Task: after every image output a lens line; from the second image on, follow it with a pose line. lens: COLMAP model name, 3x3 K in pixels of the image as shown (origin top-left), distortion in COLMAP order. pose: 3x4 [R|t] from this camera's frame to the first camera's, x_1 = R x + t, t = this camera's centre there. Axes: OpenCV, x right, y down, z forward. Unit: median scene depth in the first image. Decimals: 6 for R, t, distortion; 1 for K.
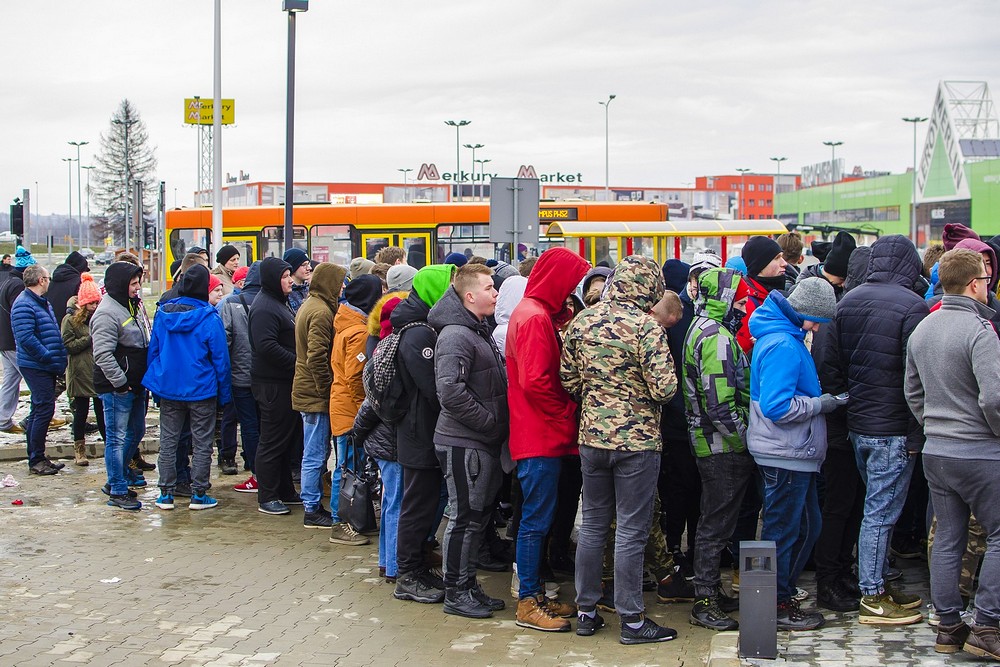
lens RADIAL K [[1661.5, 0, 500.0], [0, 1661.5, 333.5], [0, 0, 1]] dist [-0.138996, -0.024524]
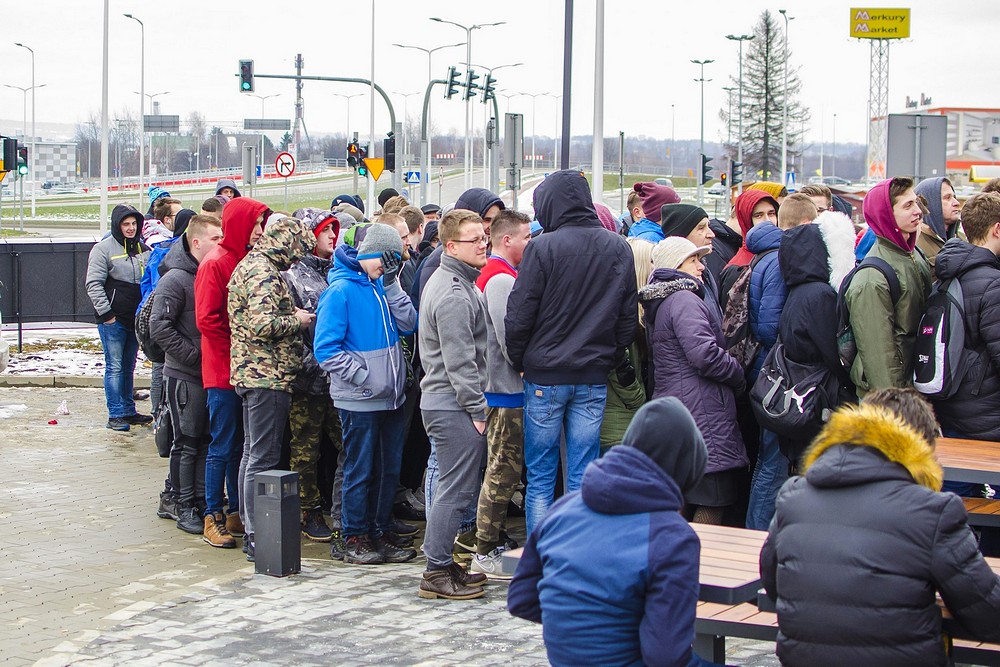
lens RADIAL K [[1972.1, 0, 500.0], [0, 1972.1, 333.5], [0, 0, 1]] dist [-0.049877, -0.086775]
pose [[0.925346, 0.046612, -0.376248, 0.200794], [-0.037403, 0.998796, 0.031748, -0.003817], [0.377274, -0.015305, 0.925975, -0.045727]]
